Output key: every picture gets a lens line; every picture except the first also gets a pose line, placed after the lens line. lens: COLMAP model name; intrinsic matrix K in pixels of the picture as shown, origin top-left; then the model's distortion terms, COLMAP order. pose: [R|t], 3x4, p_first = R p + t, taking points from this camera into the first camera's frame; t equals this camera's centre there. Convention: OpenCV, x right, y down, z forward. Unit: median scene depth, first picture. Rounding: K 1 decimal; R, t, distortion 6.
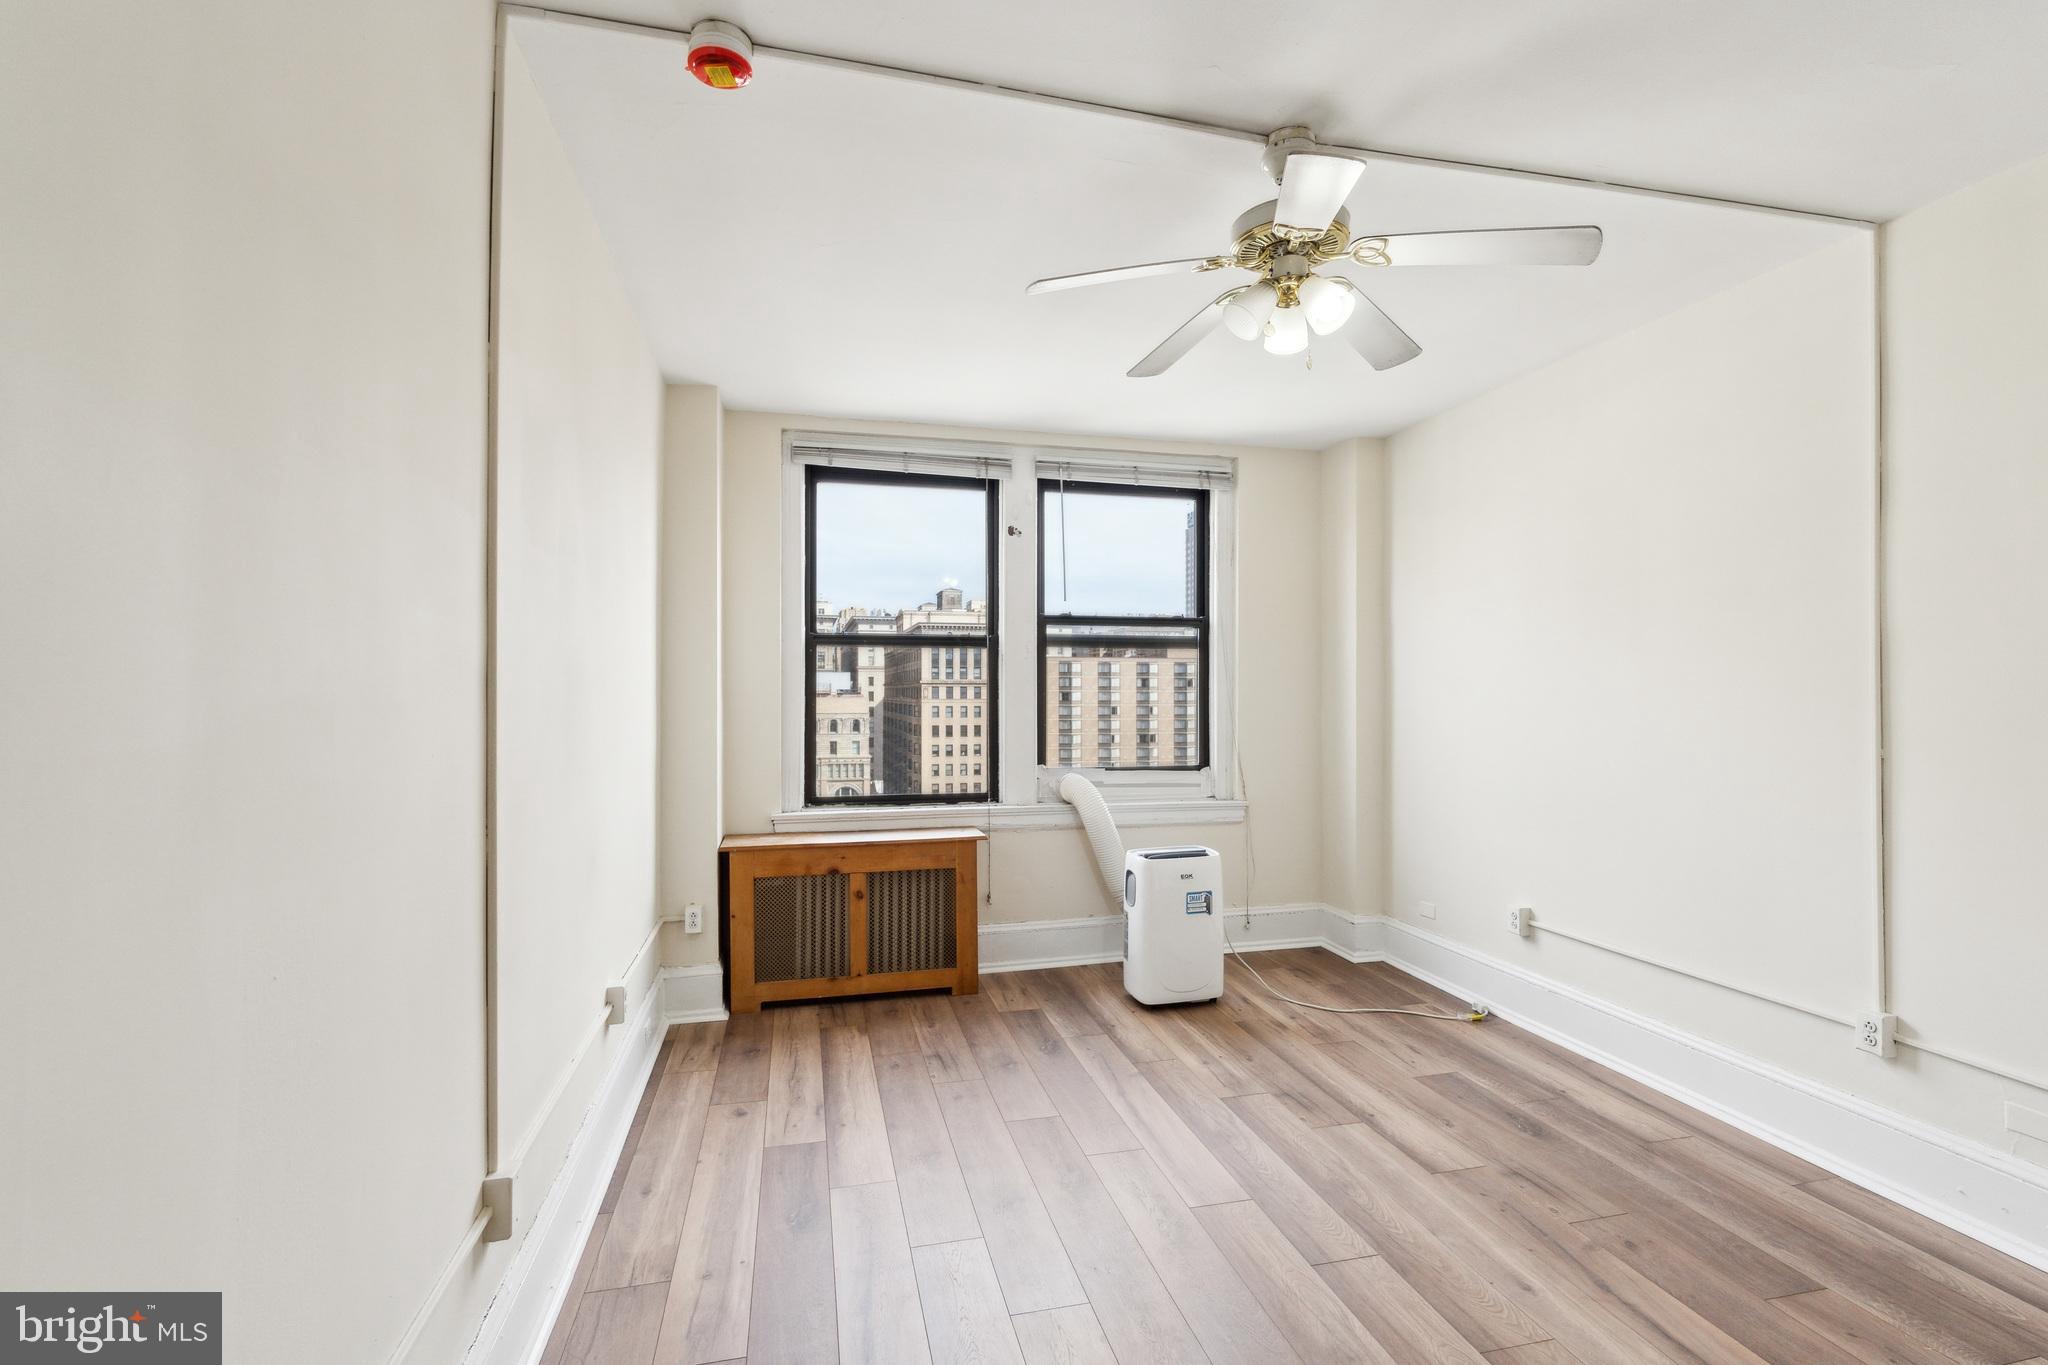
lens RADIAL K [[925.7, 0, 1022.9], [0, 925.7, 692.6], [0, 0, 1]] dist [0.001455, 0.000040]
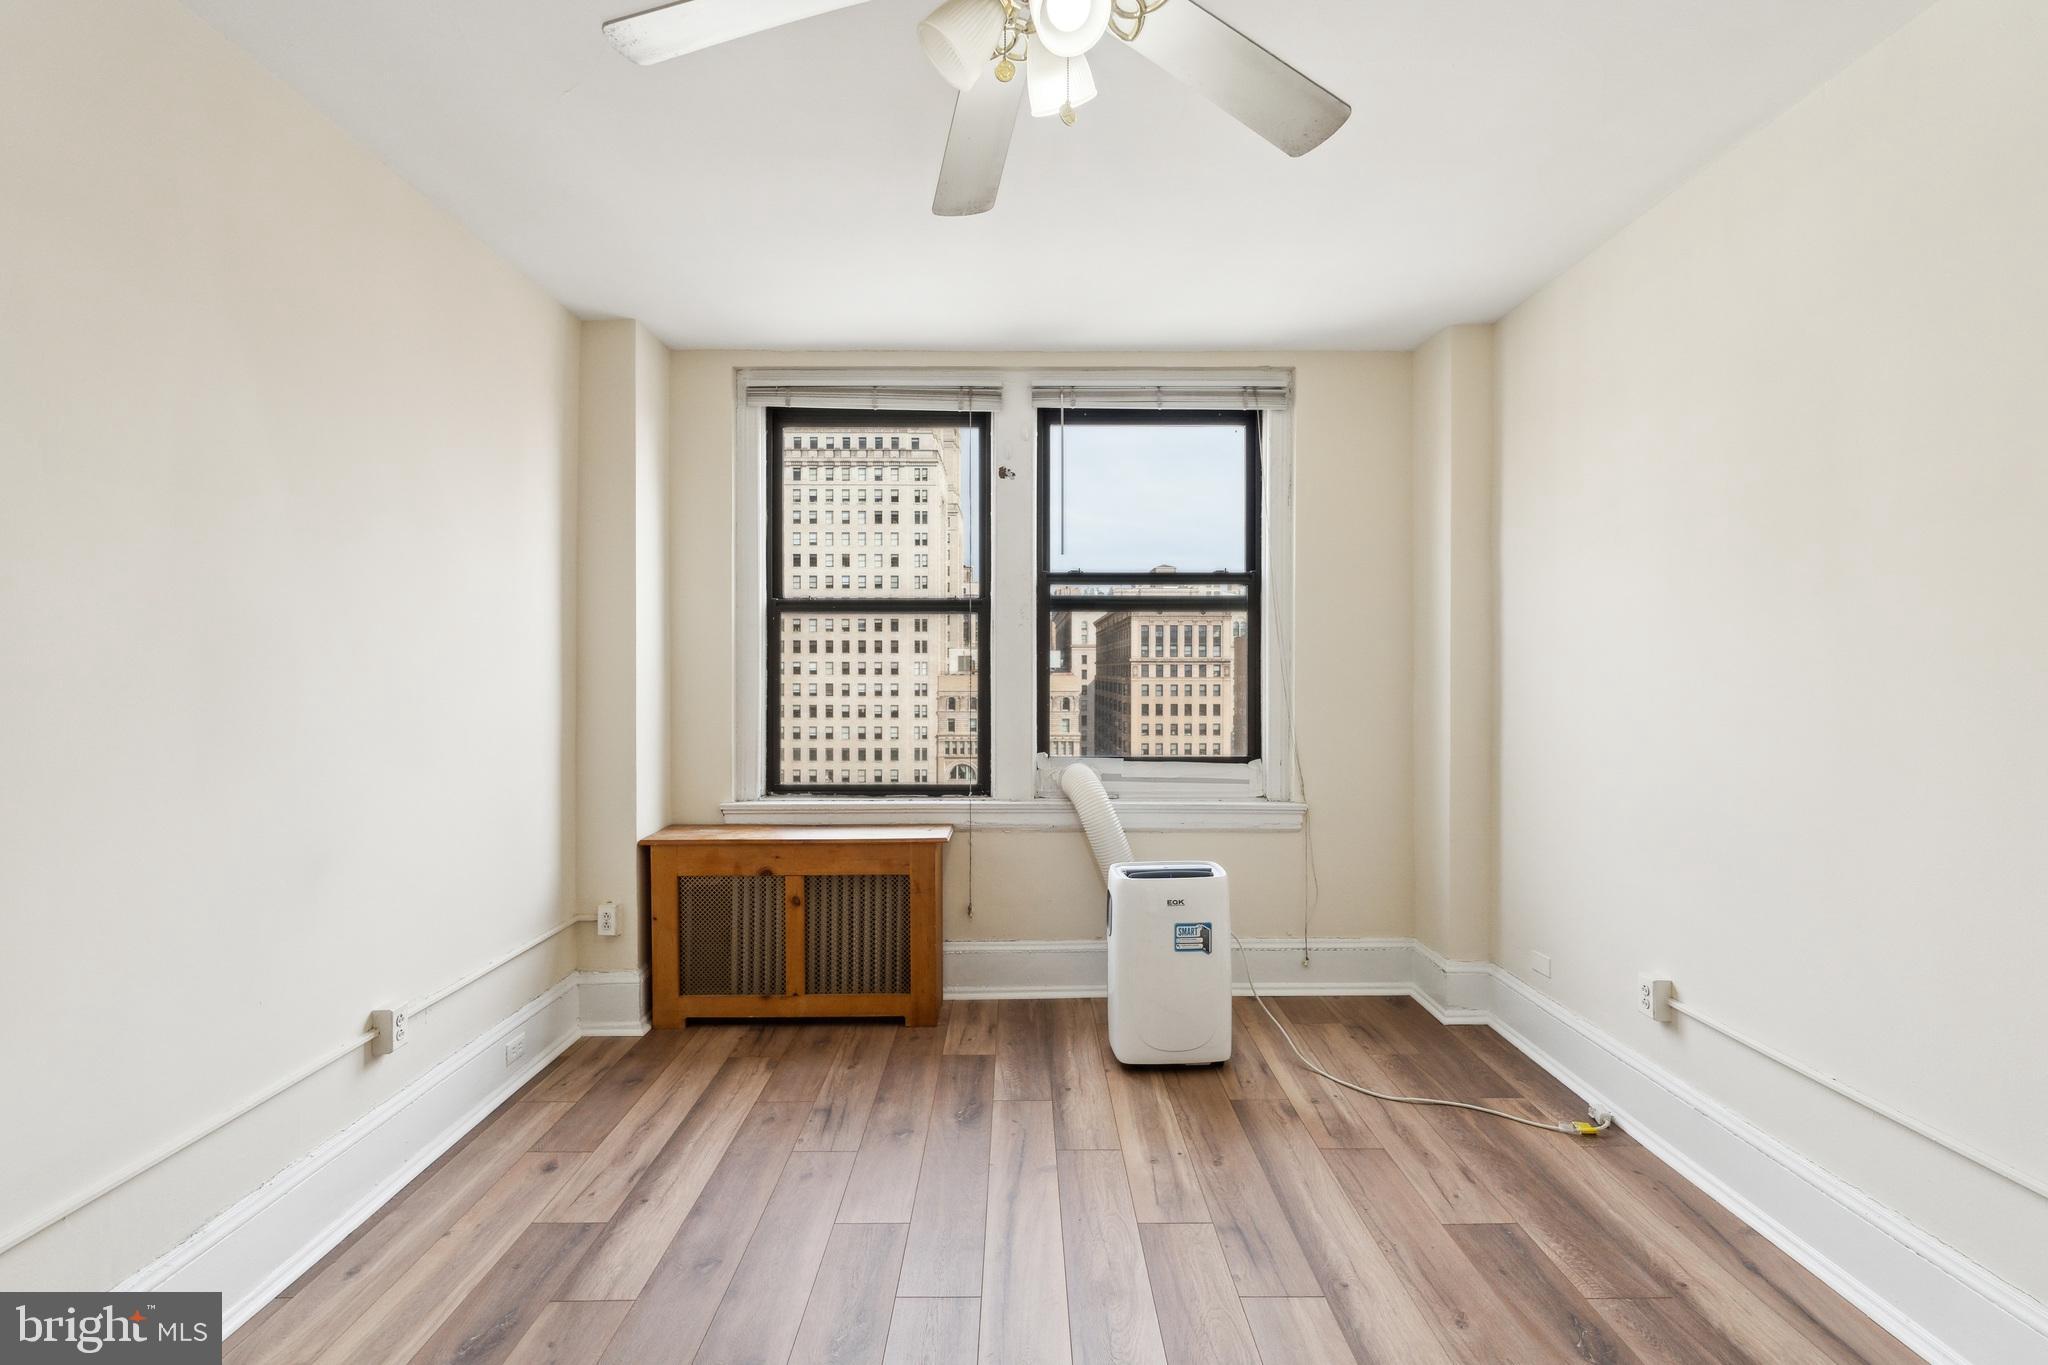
lens RADIAL K [[923.2, 0, 1027.3], [0, 923.2, 675.4], [0, 0, 1]] dist [0.003328, -0.000094]
pose [[0.972711, 0.000882, -0.232020, 0.228619], [0.000218, 0.999989, 0.004716, 0.005241], [0.232022, -0.004638, 0.972700, 0.216376]]
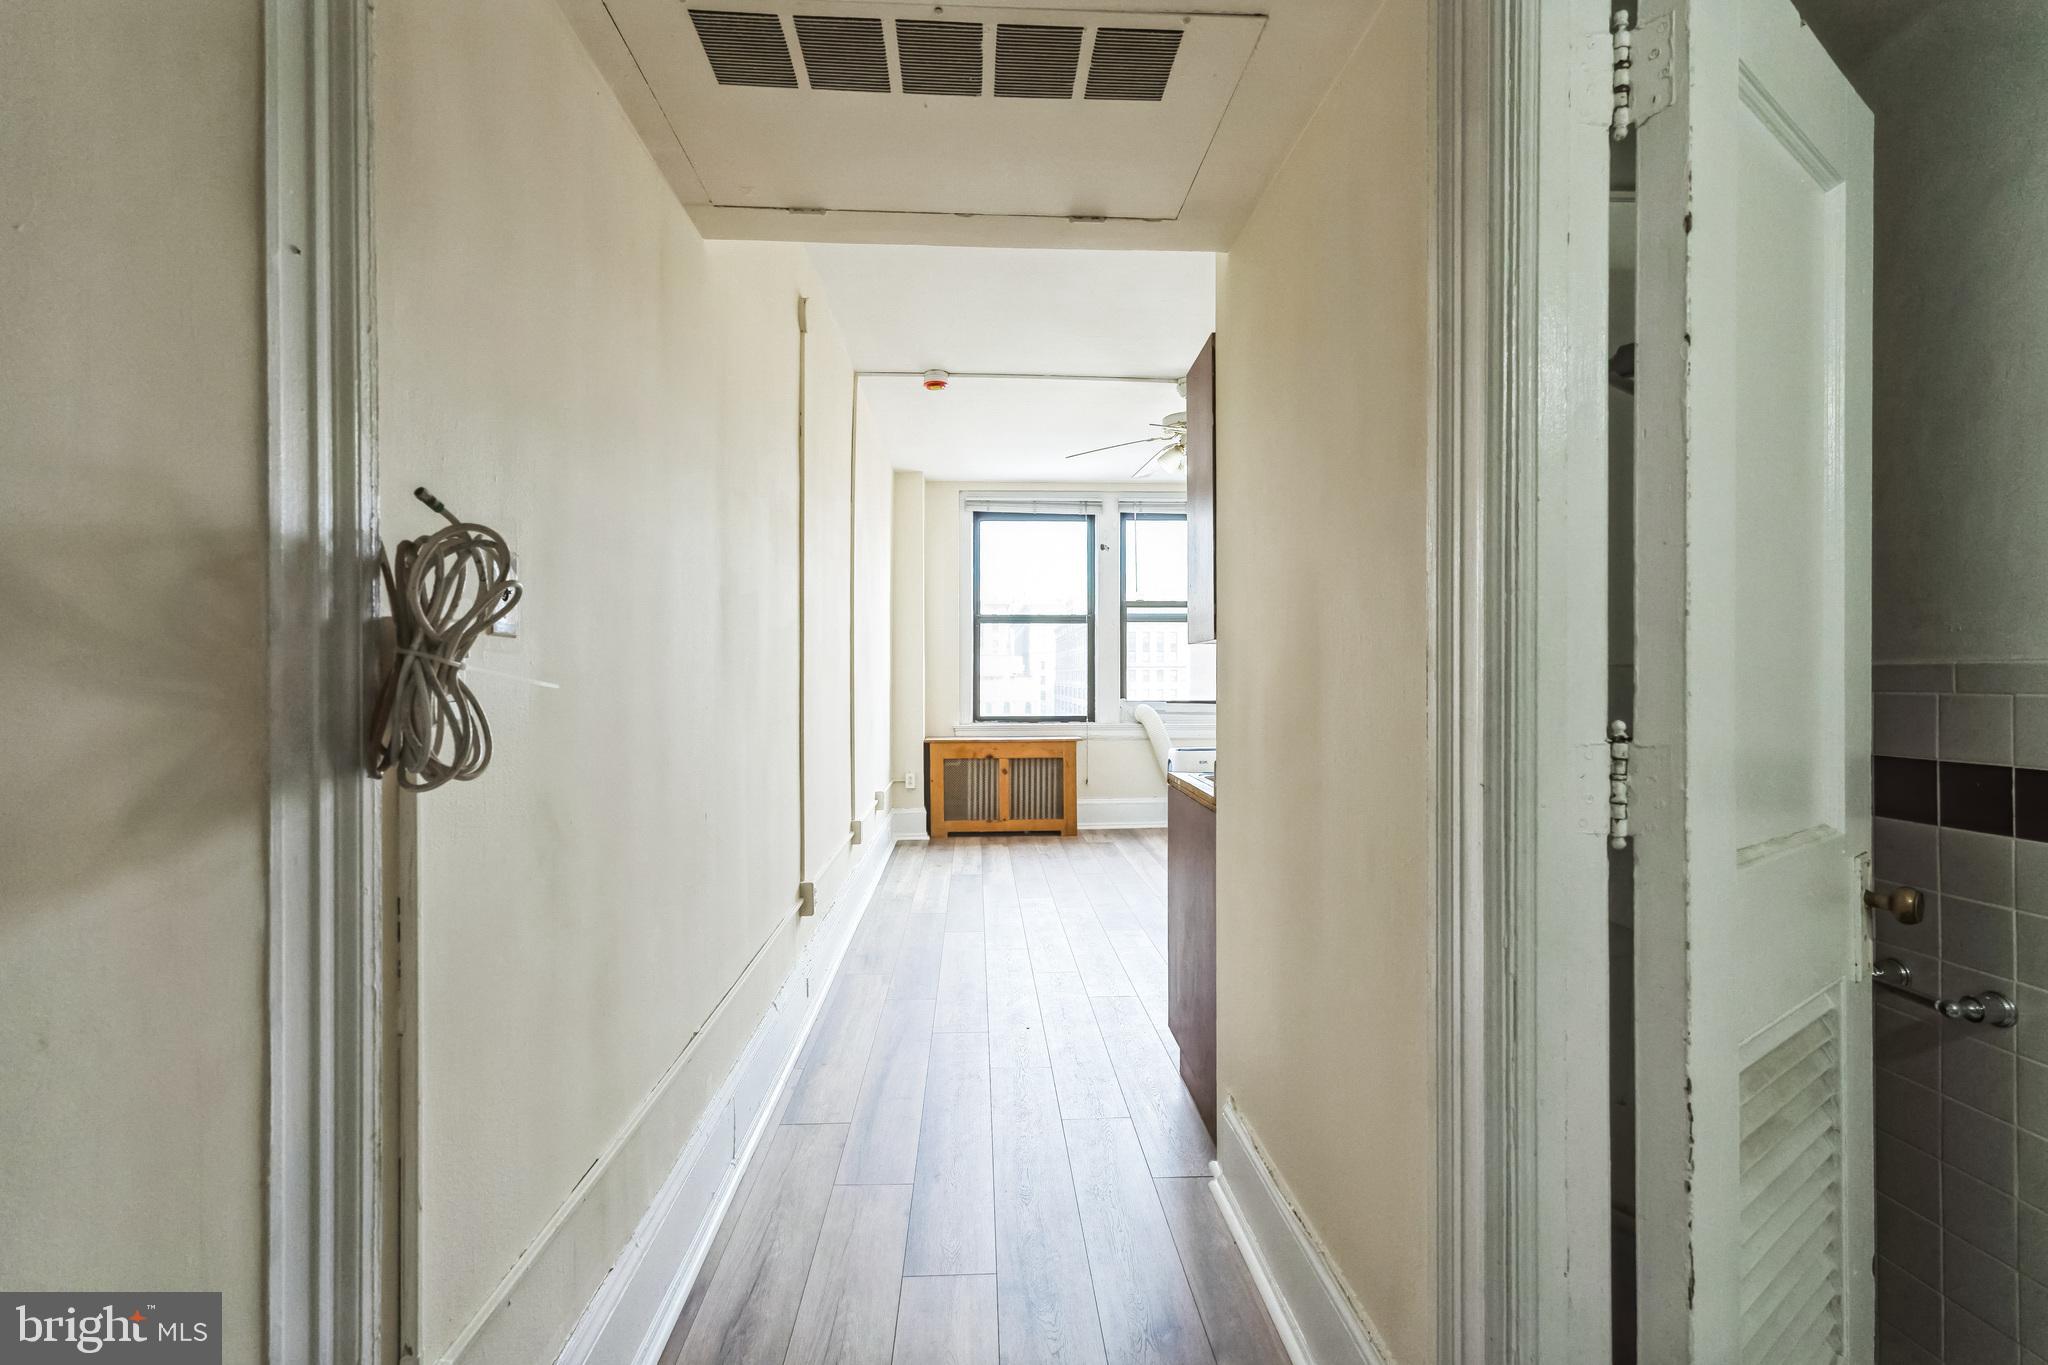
lens RADIAL K [[925.7, 0, 1022.9], [0, 925.7, 692.6], [0, 0, 1]] dist [0.001455, 0.000040]
pose [[0.982728, 0.002141, -0.185042, 0.161642], [0.000636, 0.999888, 0.014947, 0.051403], [0.185053, -0.014807, 0.982617, -0.622989]]
